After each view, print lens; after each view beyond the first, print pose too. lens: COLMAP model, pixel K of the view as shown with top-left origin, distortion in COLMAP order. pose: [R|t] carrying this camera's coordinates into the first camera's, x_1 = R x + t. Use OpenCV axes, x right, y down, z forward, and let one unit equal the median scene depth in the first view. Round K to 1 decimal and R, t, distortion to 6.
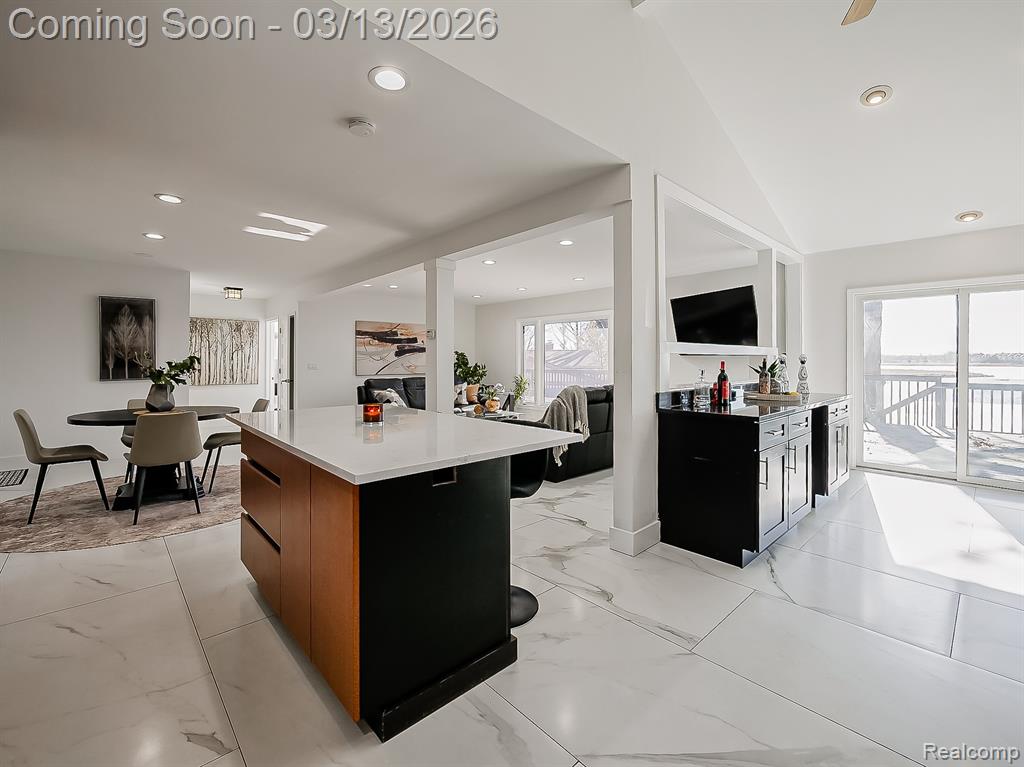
lens RADIAL K [[448.5, 0, 511.9], [0, 448.5, 364.7], [0, 0, 1]] dist [-0.003248, -0.000806]
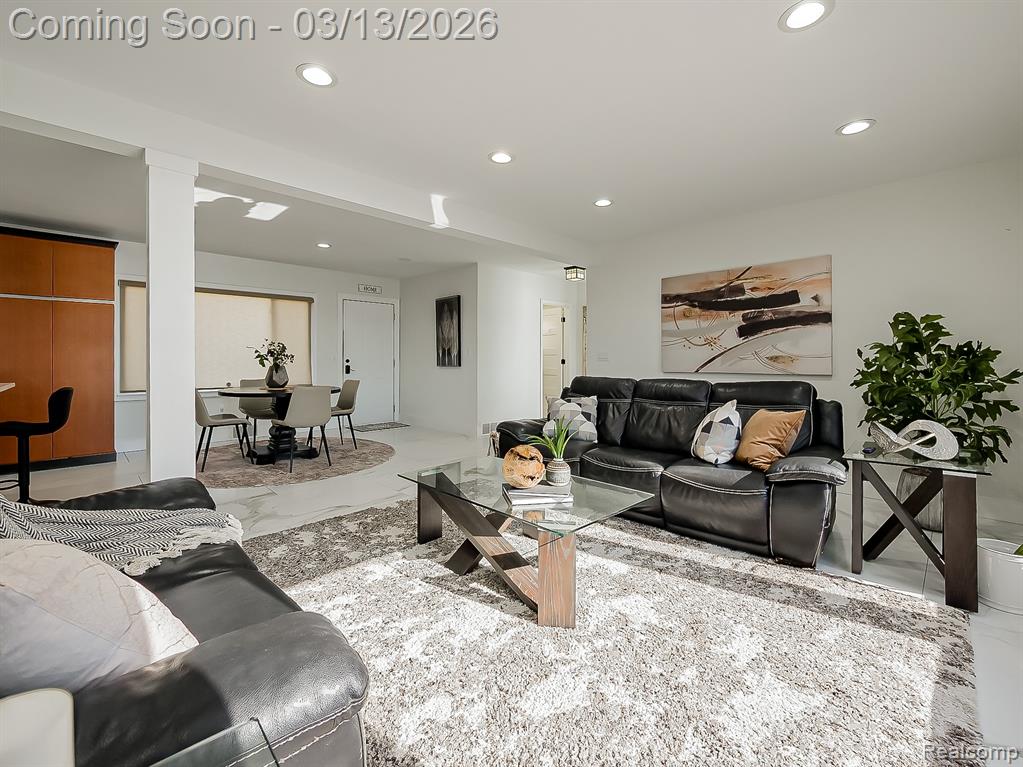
lens RADIAL K [[445.1, 0, 511.8], [0, 445.1, 358.3], [0, 0, 1]] dist [-0.002358, -0.000047]
pose [[0.021862, 0.000116, -0.999761, 0.270229], [-0.010411, 0.999946, -0.000112, 0.009109], [0.999707, 0.010411, 0.021862, 0.939737]]
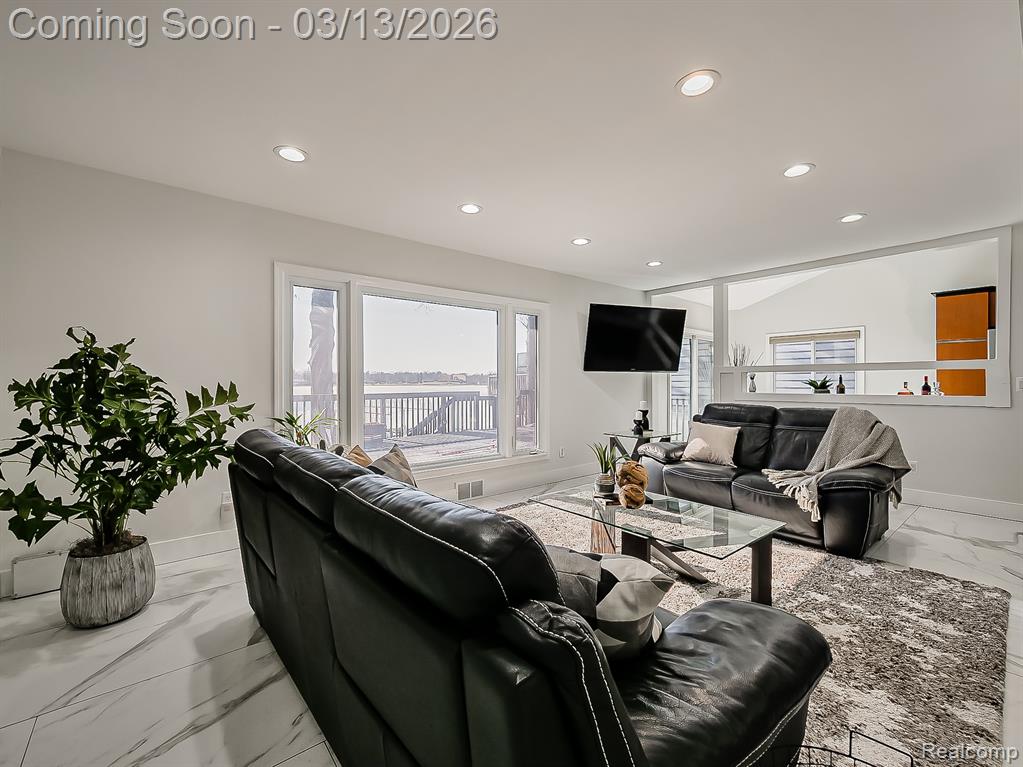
lens RADIAL K [[446.0, 0, 511.5], [0, 446.0, 383.5], [0, 0, 1]] dist [-0.001703, -0.000086]
pose [[0.068545, -0.005017, 0.997635, -0.439563], [0.014168, 0.999891, 0.004055, -0.003594], [-0.997547, 0.013856, 0.068608, 1.035015]]
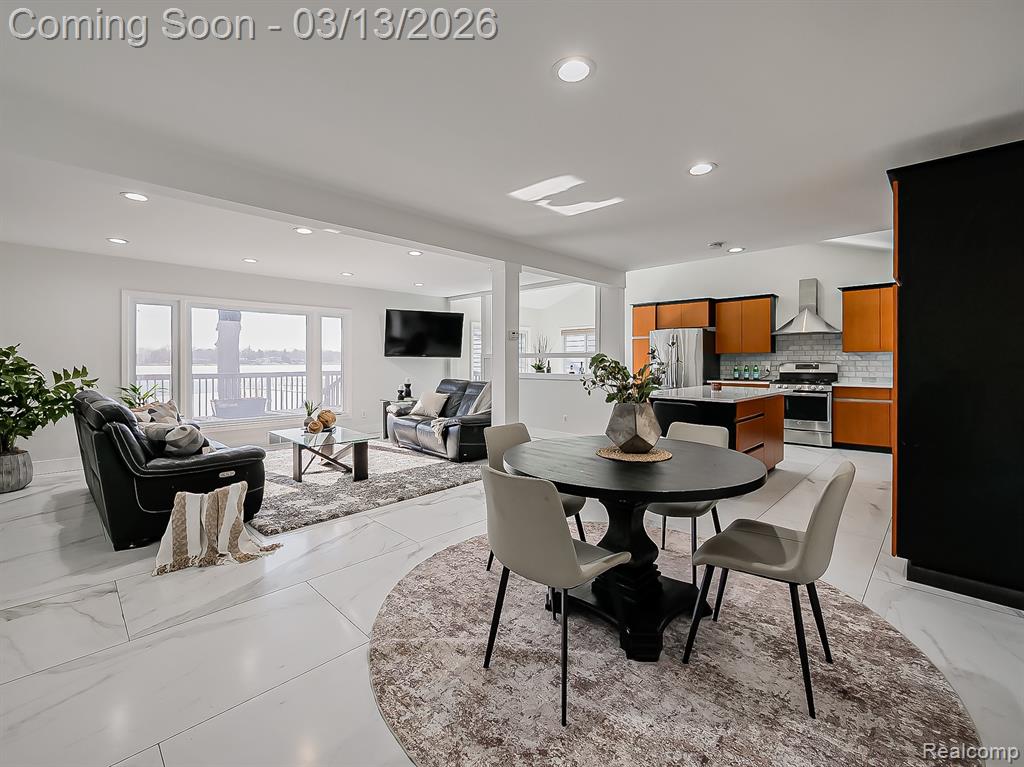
lens RADIAL K [[441.3, 0, 509.8], [0, 441.3, 362.5], [0, 0, 1]] dist [-0.005173, -0.000302]
pose [[-0.045192, -0.004652, 0.998967, -0.769742], [0.010422, 0.999933, 0.005128, -0.008551], [-0.998924, 0.010643, -0.045141, 0.682912]]
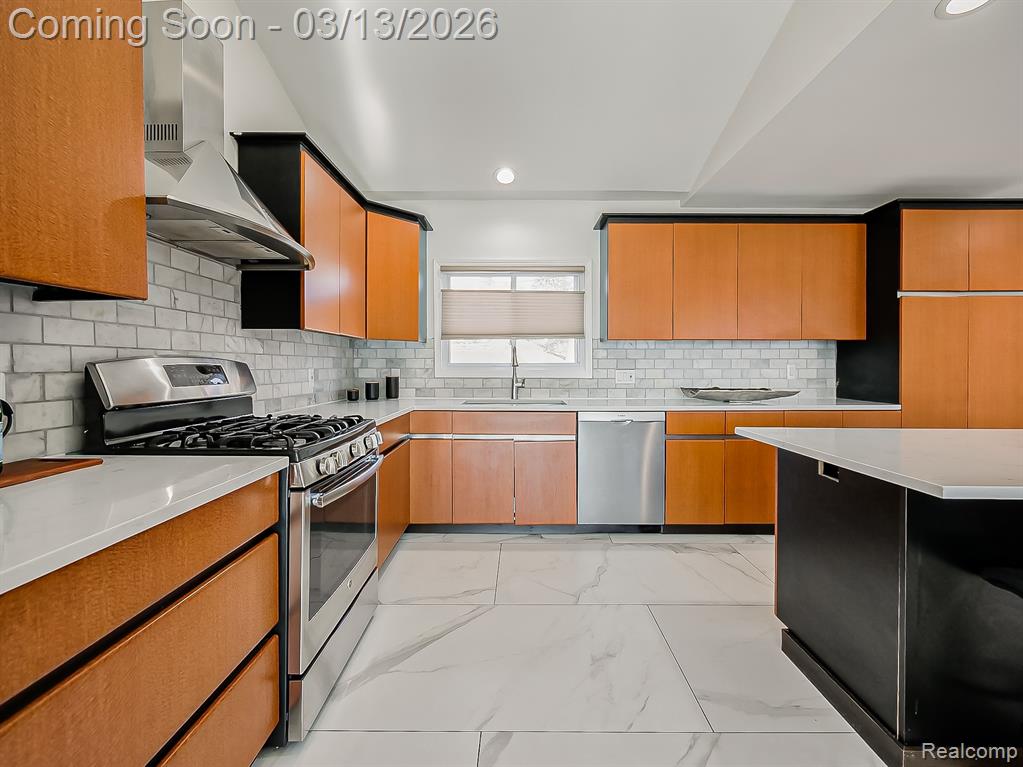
lens RADIAL K [[438.6, 0, 519.5], [0, 438.6, 372.8], [0, 0, 1]] dist [-0.002905, 0.000156]
pose [[-0.682826, 0.008460, -0.730532, 0.241330], [-0.008890, 0.999763, 0.019887, 0.005559], [0.730527, 0.020073, -0.682589, 0.271734]]
